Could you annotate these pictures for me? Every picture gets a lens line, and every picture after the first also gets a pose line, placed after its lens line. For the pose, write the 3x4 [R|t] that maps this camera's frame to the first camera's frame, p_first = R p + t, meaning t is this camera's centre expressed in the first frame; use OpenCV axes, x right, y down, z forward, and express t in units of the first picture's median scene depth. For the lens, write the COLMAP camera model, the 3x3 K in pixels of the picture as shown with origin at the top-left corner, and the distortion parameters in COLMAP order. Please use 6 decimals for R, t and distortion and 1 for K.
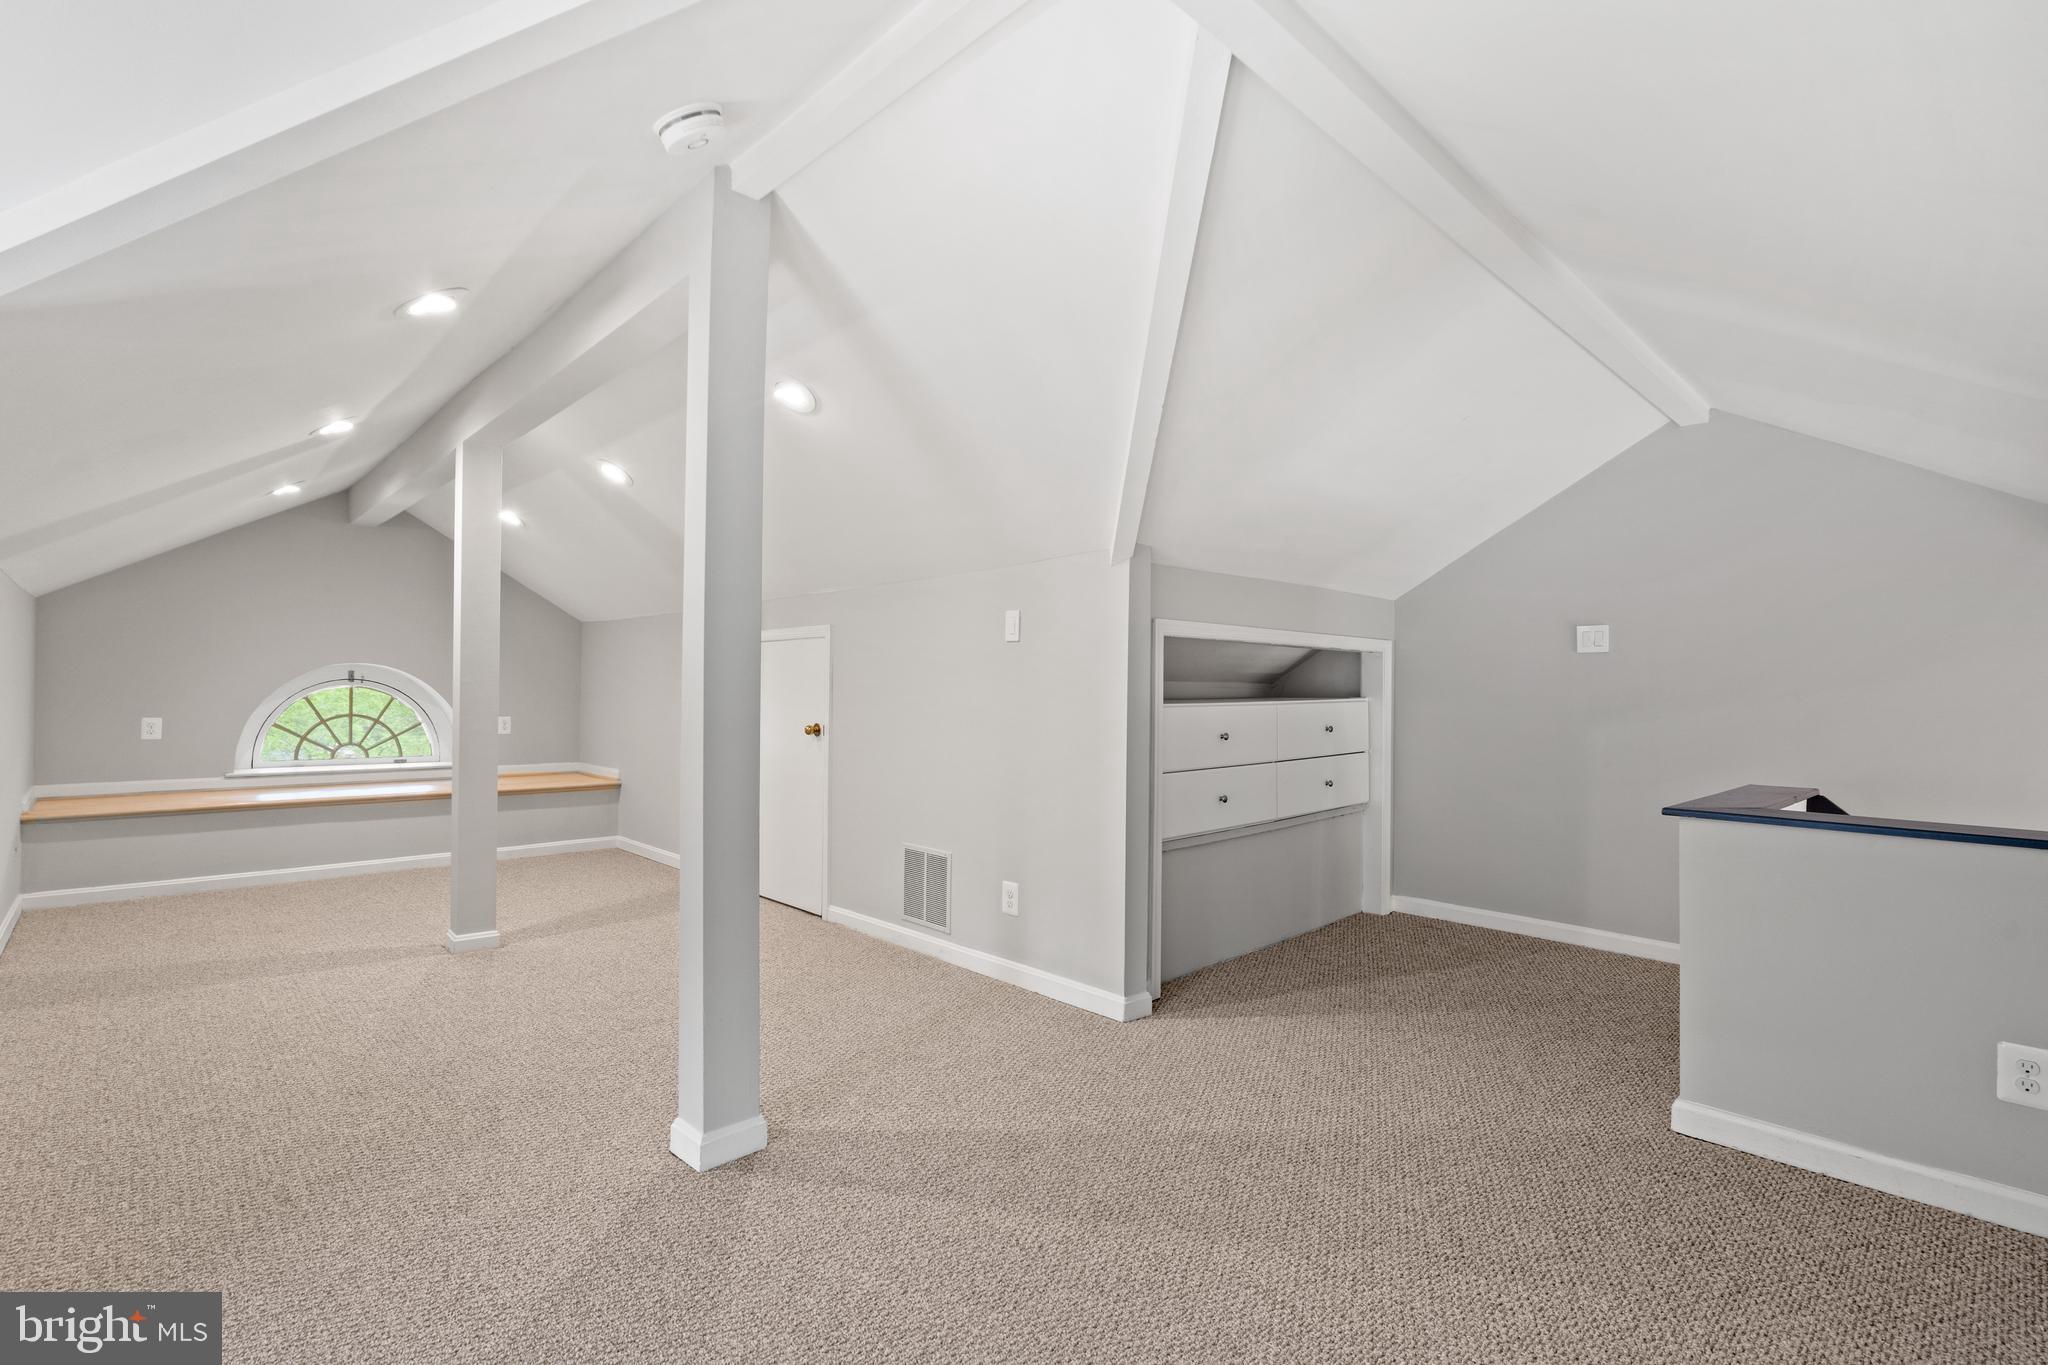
lens RADIAL K [[932.7, 0, 1014.5], [0, 932.7, 675.4], [0, 0, 1]] dist [0.000089, -0.000196]
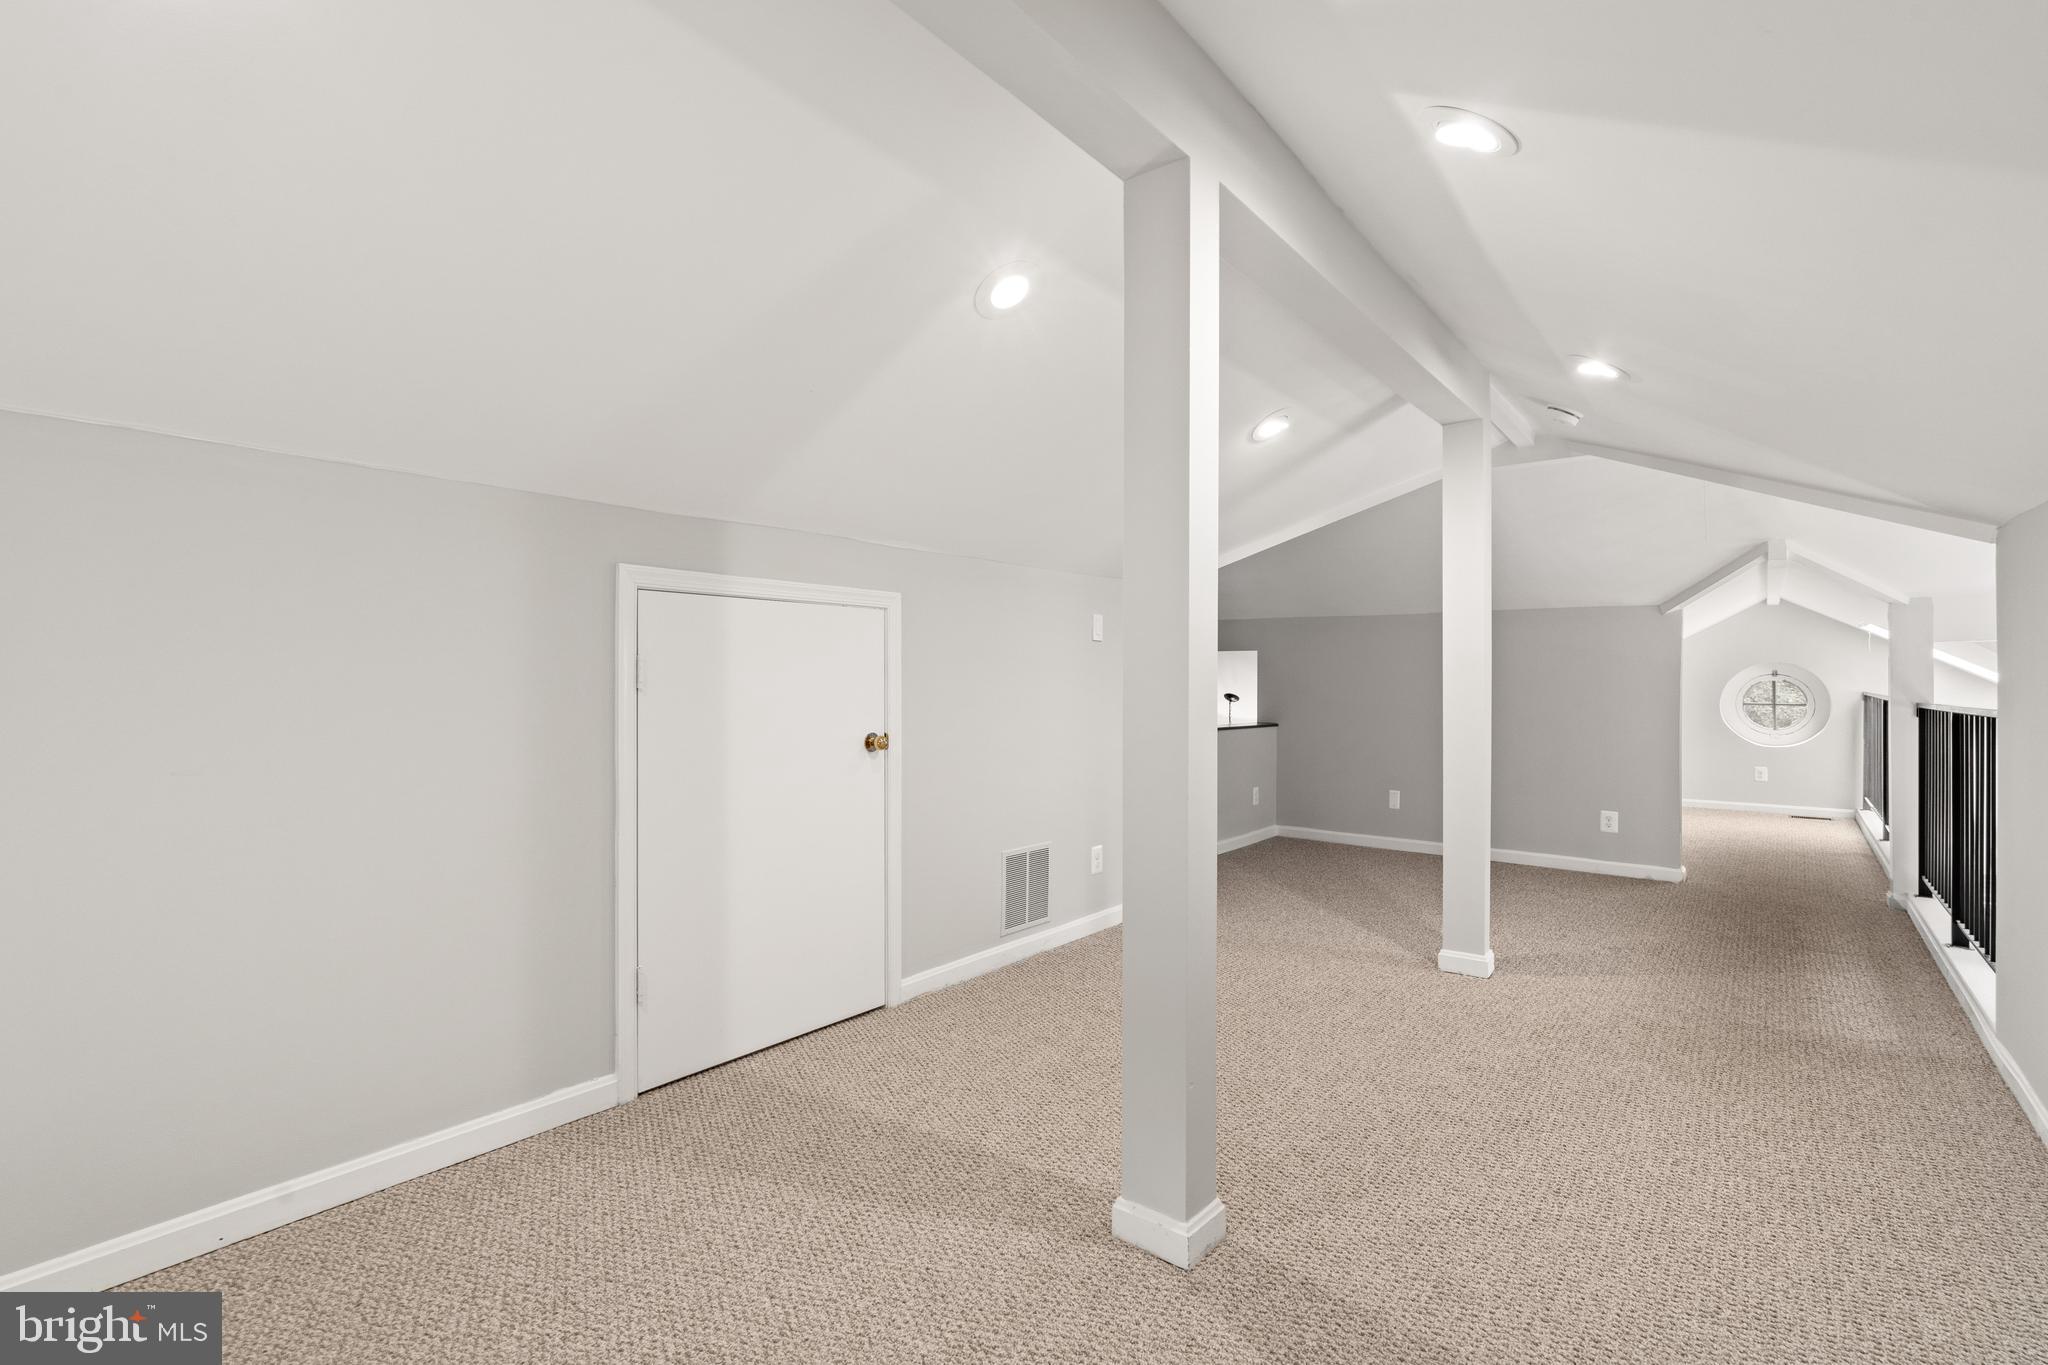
lens RADIAL K [[932.7, 0, 1013.9], [0, 932.7, 689.8], [0, 0, 1]] dist [0.000089, -0.000196]
pose [[-0.136388, -0.005970, 0.990637, -1.042889], [-0.012300, 0.999915, 0.004333, 0.018921], [-0.990579, -0.011594, -0.136450, 1.145138]]
